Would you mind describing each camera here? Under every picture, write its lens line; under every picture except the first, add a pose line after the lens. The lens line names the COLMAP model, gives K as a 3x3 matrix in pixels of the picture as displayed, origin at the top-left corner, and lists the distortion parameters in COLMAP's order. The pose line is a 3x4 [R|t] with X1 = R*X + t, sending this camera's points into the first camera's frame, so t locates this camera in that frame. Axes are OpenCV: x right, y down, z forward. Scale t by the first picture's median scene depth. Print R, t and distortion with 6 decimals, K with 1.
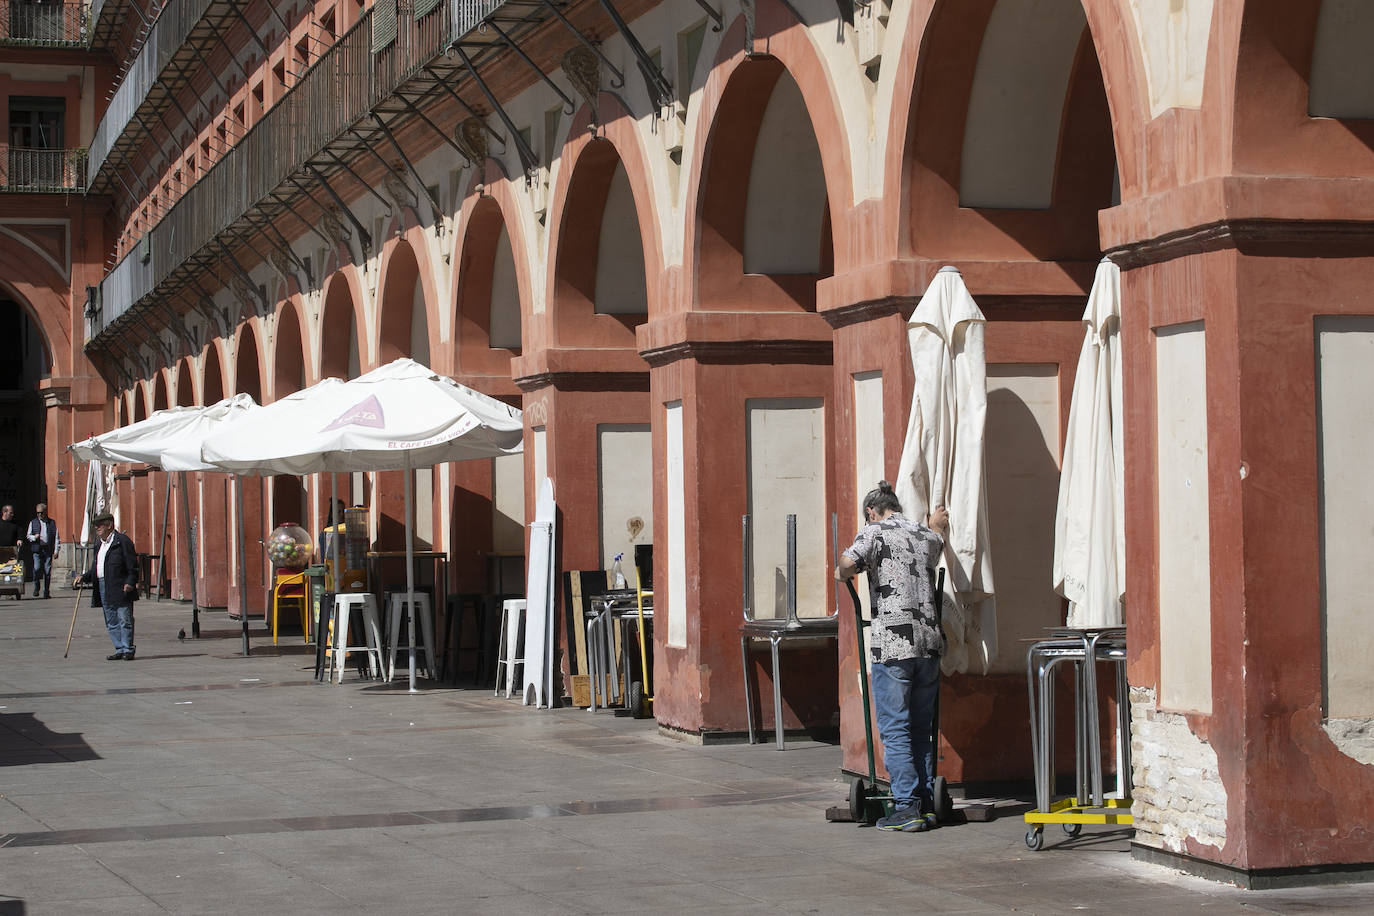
lens RADIAL K [[4171.3, 0, 687.0], [0, 4171.3, 458.0], [0, 0, 1]] dist [-0.012549, 0.685574]
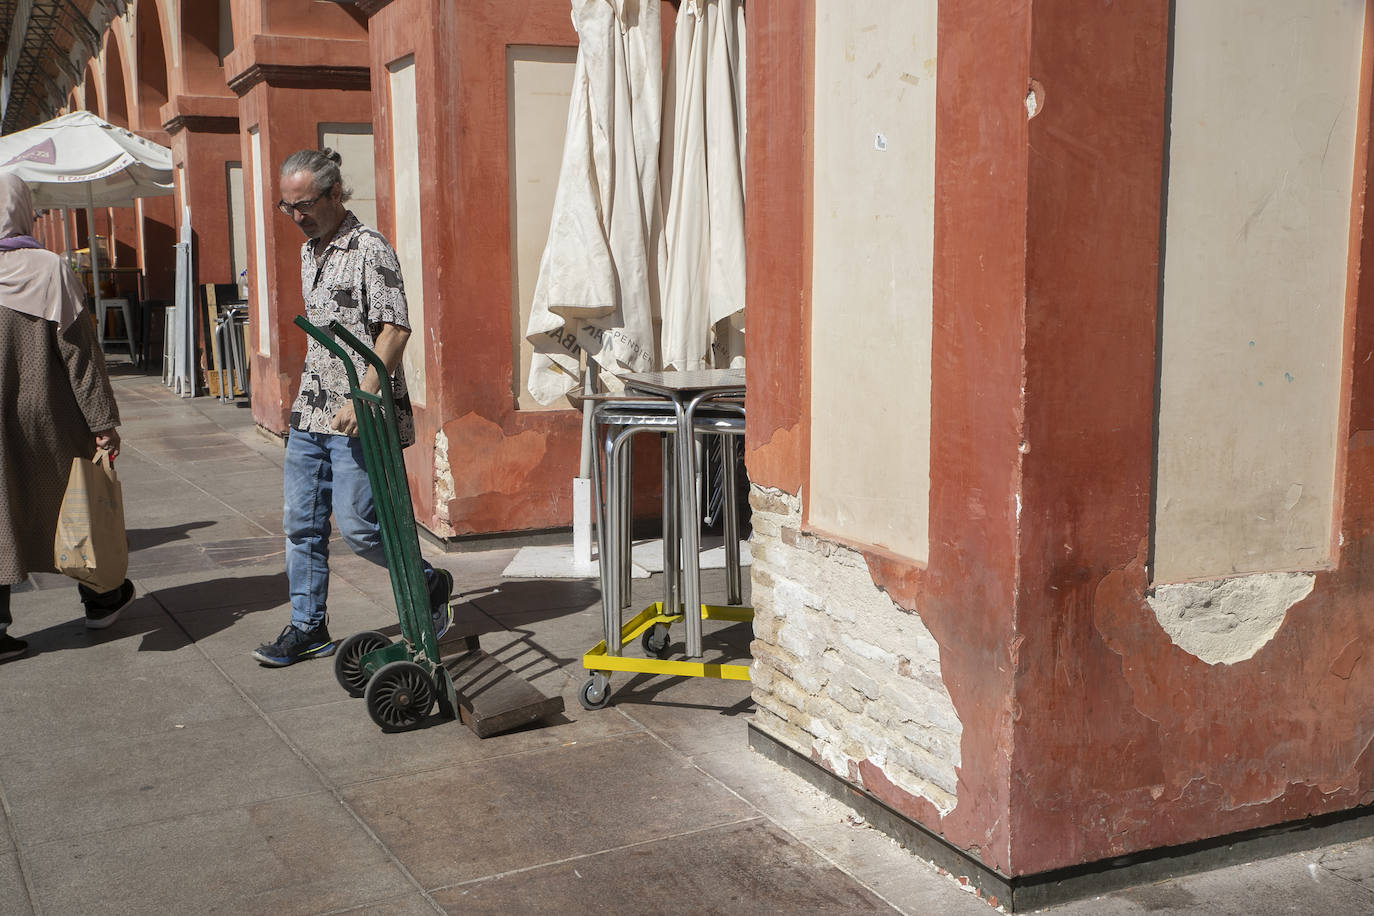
lens RADIAL K [[1609.9, 0, 687.8], [0, 1609.9, 479.2], [0, 0, 1]] dist [-0.062040, 0.336130]
pose [[0.988950, -0.011928, 0.147770, 0.063201], [-0.010325, 0.988796, 0.148919, 0.018853], [-0.147891, -0.148799, 0.977746, 0.793473]]
